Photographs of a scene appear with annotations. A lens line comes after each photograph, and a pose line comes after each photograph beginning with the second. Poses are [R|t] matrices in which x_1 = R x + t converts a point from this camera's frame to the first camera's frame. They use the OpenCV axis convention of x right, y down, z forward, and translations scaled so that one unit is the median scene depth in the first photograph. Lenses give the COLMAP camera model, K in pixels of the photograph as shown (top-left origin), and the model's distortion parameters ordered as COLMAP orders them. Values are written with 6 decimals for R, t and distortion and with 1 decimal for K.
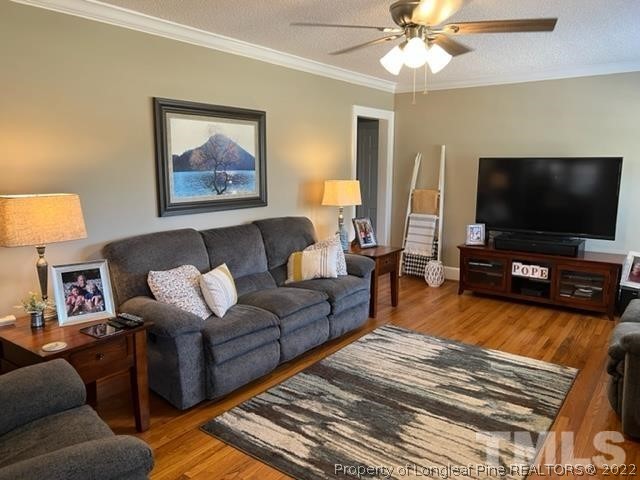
lens RADIAL K [[485.5, 0, 320.0], [0, 485.5, 240.0], [0, 0, 1]] dist [0.029209, -0.005289]
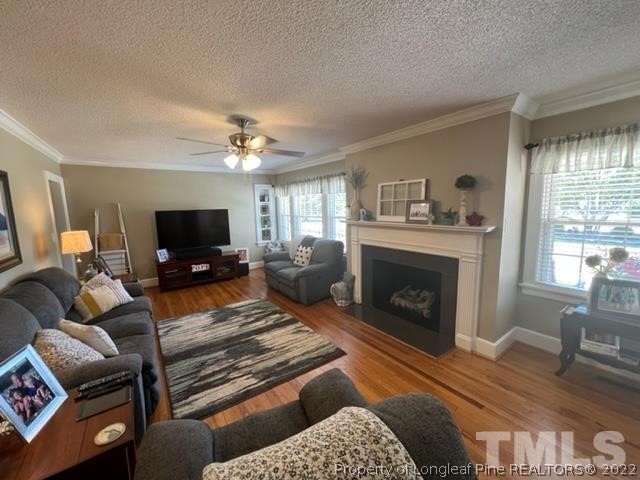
lens RADIAL K [[257.7, 0, 320.0], [0, 257.7, 240.0], [0, 0, 1]] dist [-0.002104, -0.000026]
pose [[0.303202, -0.135931, 0.943182, -0.580809], [0.175680, 0.980782, 0.084875, -0.072795], [-0.936592, 0.139964, 0.321255, 0.311153]]
